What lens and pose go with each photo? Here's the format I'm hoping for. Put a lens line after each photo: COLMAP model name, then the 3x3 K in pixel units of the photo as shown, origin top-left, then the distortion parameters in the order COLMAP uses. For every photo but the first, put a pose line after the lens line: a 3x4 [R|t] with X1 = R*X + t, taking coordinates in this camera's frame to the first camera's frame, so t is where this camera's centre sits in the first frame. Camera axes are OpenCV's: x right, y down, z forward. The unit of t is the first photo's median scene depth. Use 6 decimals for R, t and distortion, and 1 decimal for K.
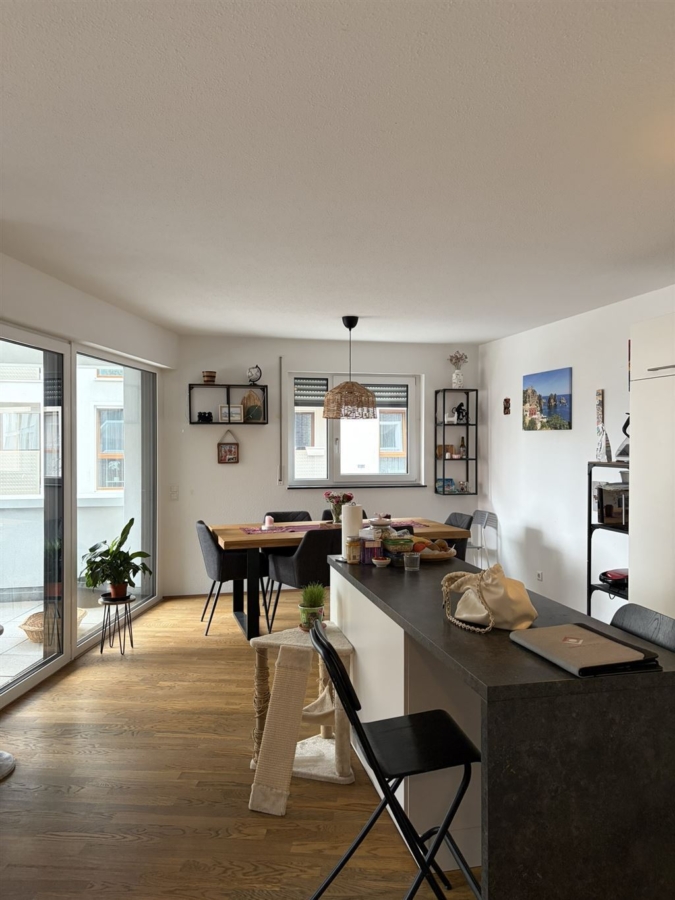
lens RADIAL K [[673.1, 0, 342.2], [0, 673.1, 439.9], [0, 0, 1]] dist [0.047790, -0.054721]
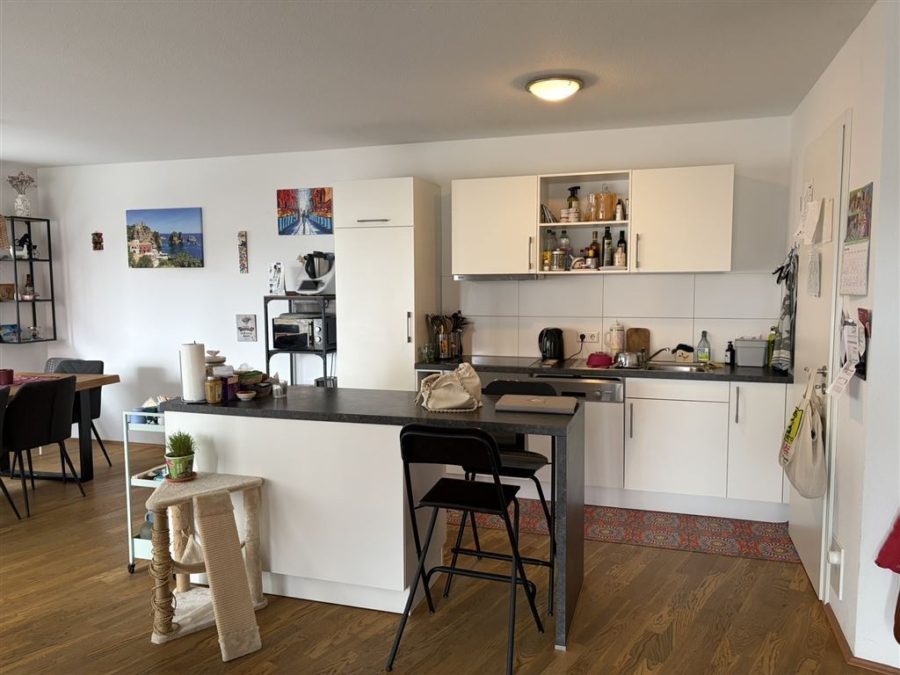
lens RADIAL K [[673.1, 0, 446.8], [0, 673.1, 340.0], [0, 0, 1]] dist [0.047790, -0.054721]
pose [[0.507972, -0.078255, 0.857812, -0.355935], [0.004036, 0.996070, 0.088478, 0.005002], [-0.861364, -0.041482, 0.506291, 0.125528]]
